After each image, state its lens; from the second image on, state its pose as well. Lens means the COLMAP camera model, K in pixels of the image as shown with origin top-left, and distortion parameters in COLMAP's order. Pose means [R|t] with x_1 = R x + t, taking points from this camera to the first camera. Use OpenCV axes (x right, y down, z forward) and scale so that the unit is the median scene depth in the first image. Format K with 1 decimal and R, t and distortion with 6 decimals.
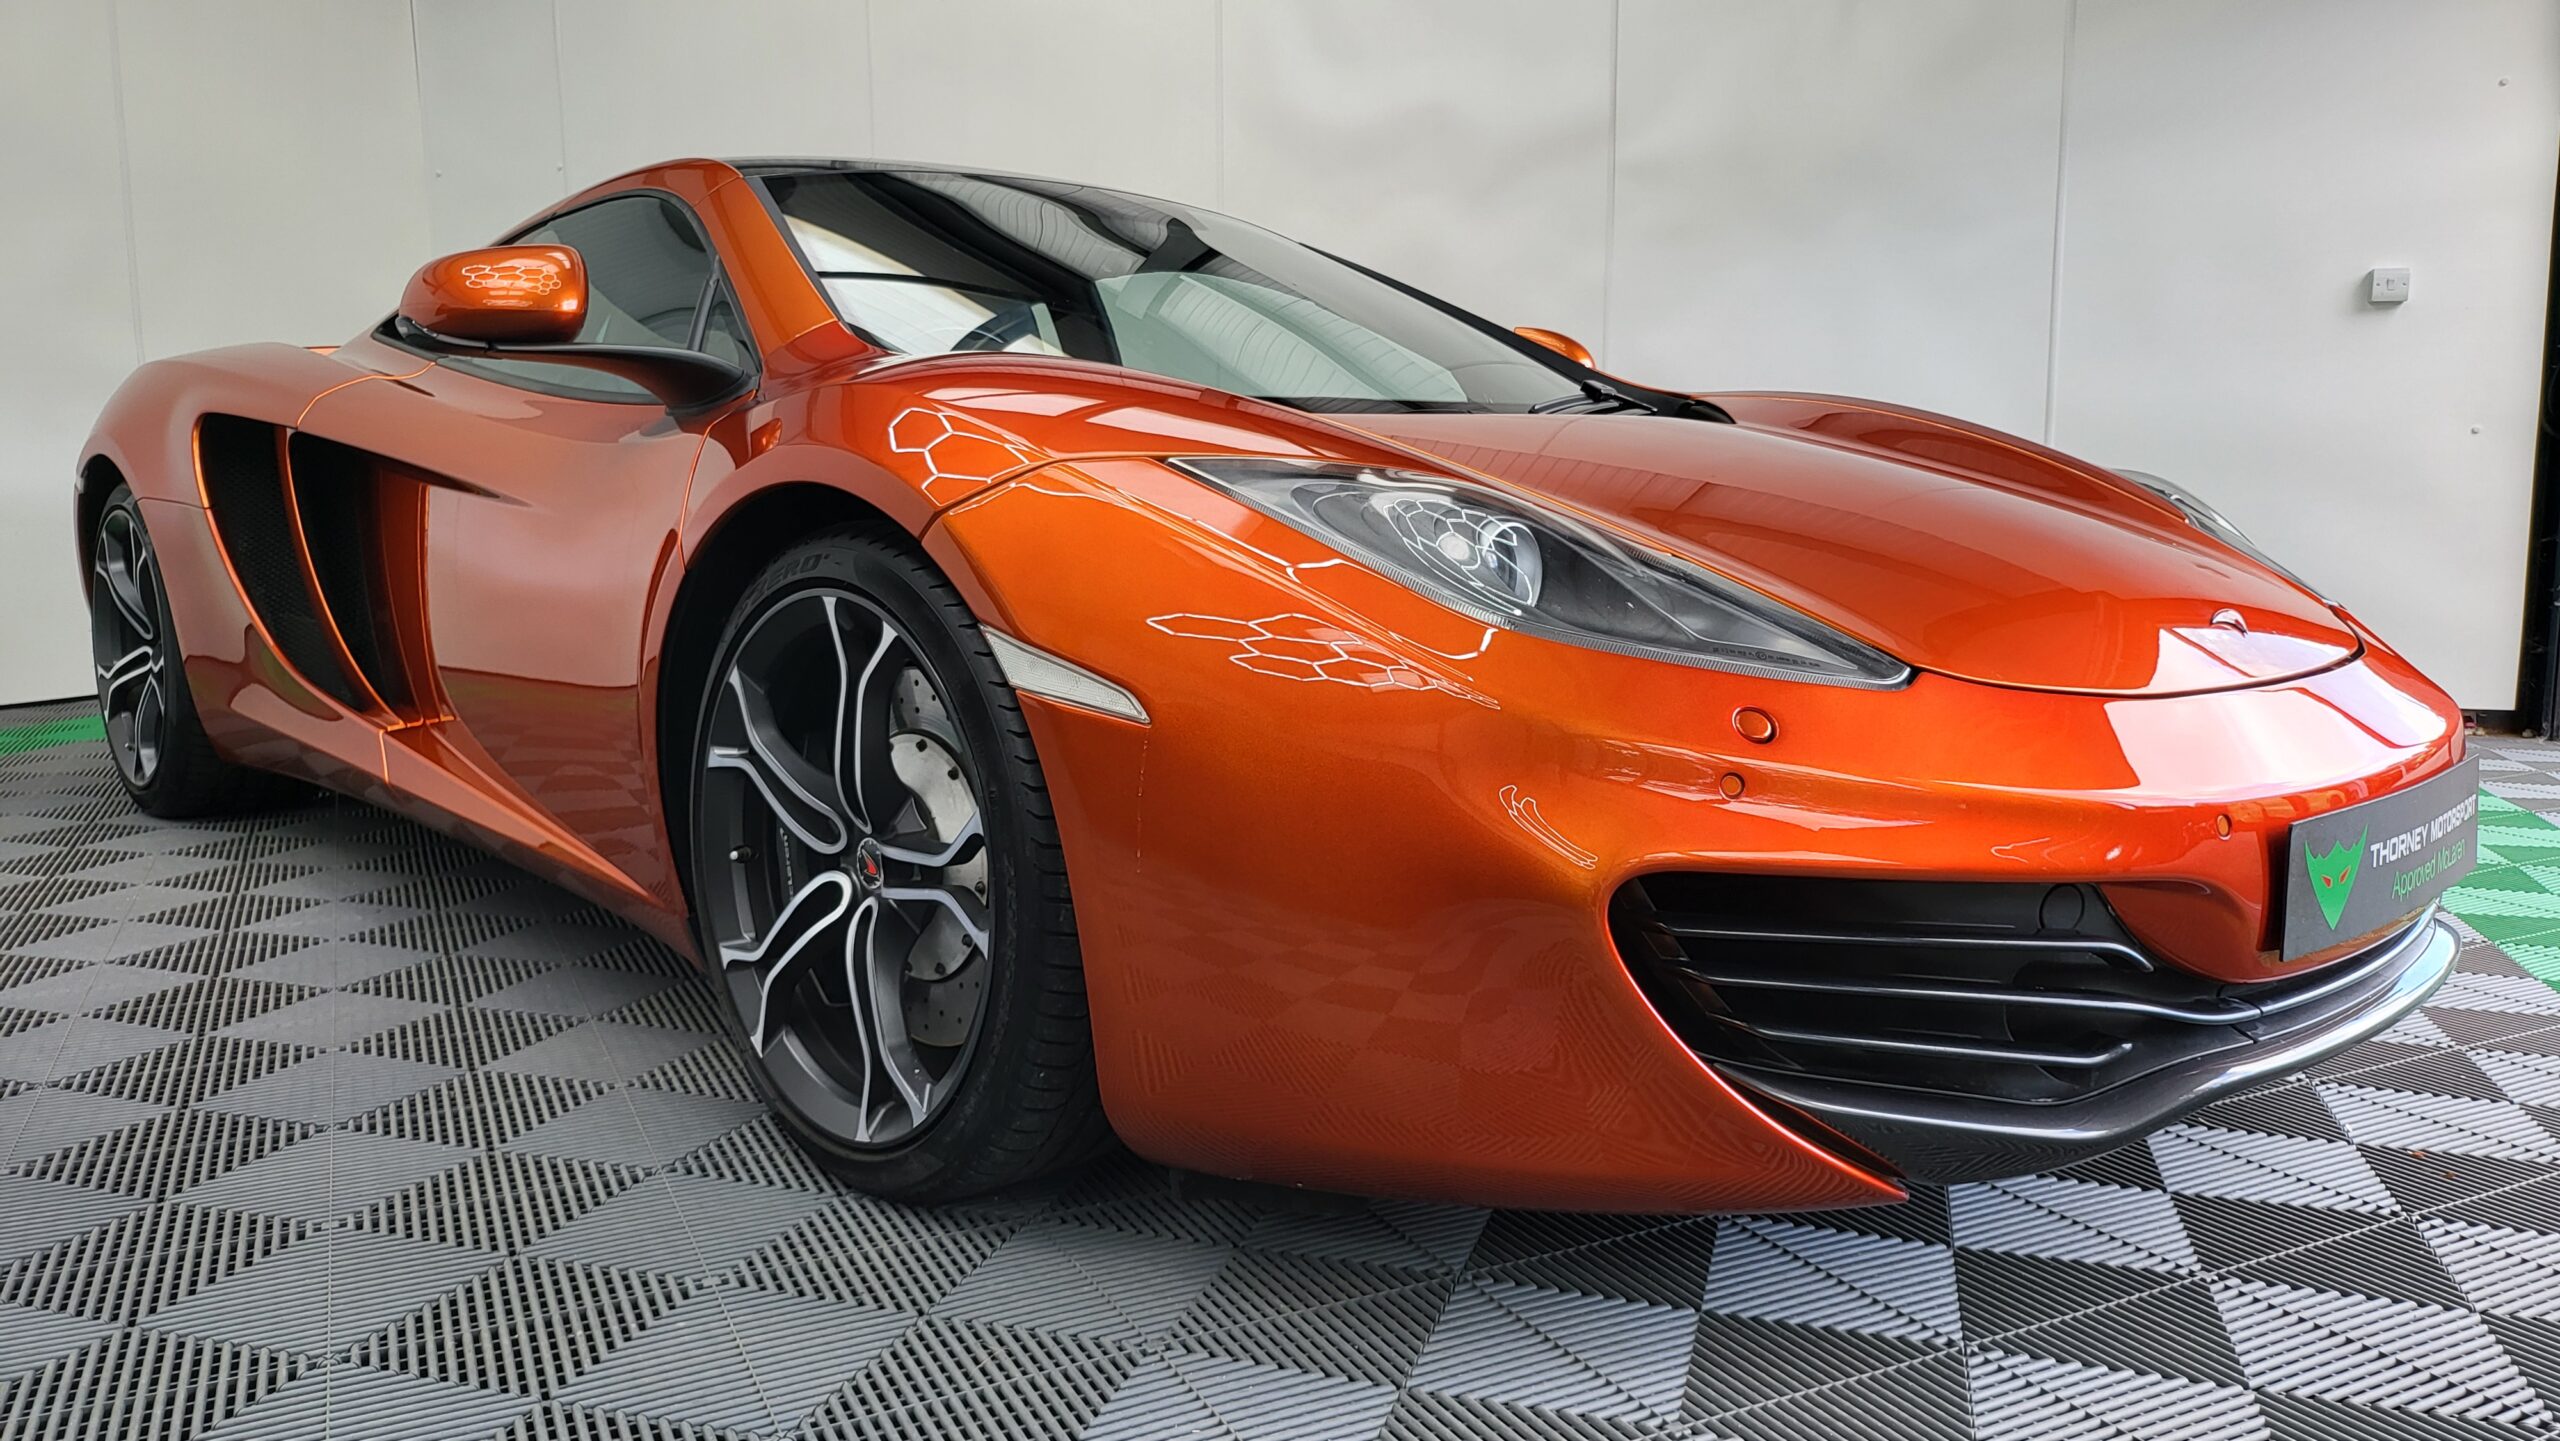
lens RADIAL K [[1809.3, 0, 1280.0], [0, 1809.3, 720.5], [0, 0, 1]] dist [0.052862, -0.058869]
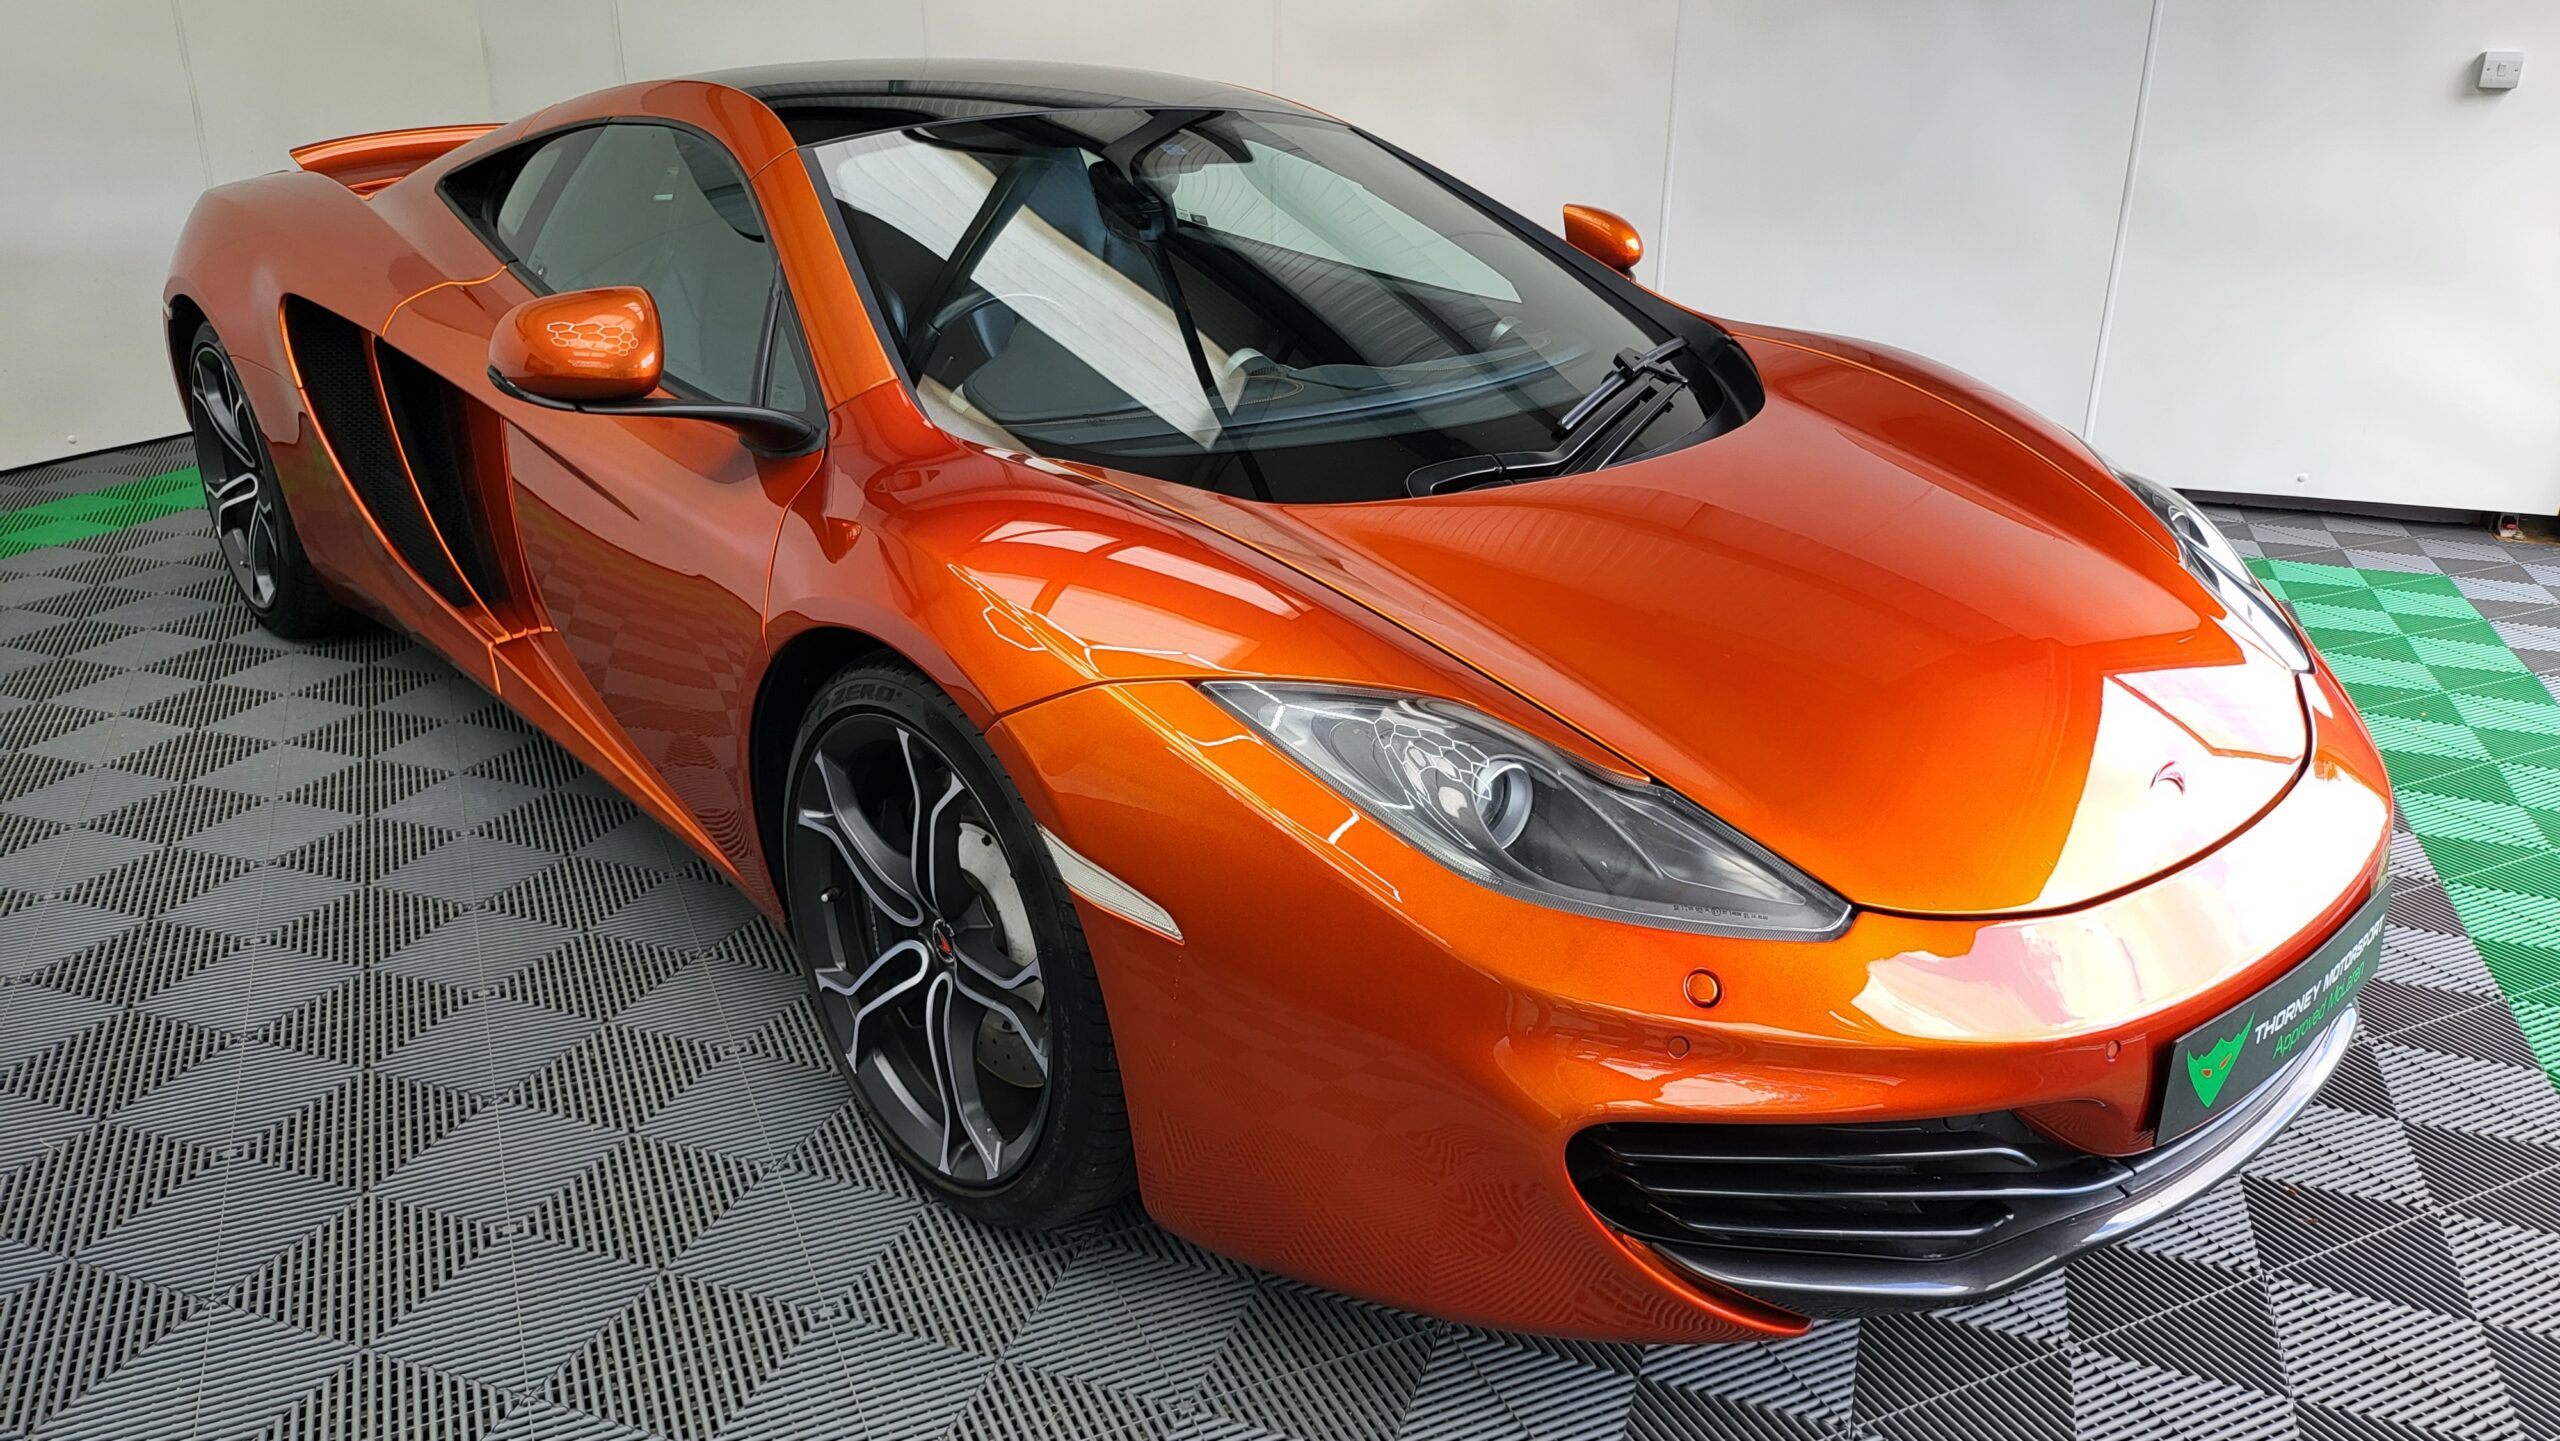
lens RADIAL K [[1800.3, 0, 1268.2], [0, 1800.3, 721.7], [0, 0, 1]] dist [0.044972, -0.037220]
pose [[0.999174, 0.024186, -0.032654, 0.012571], [-0.016064, 0.973220, 0.229314, -0.317743], [0.037326, -0.228600, 0.972805, -0.069838]]
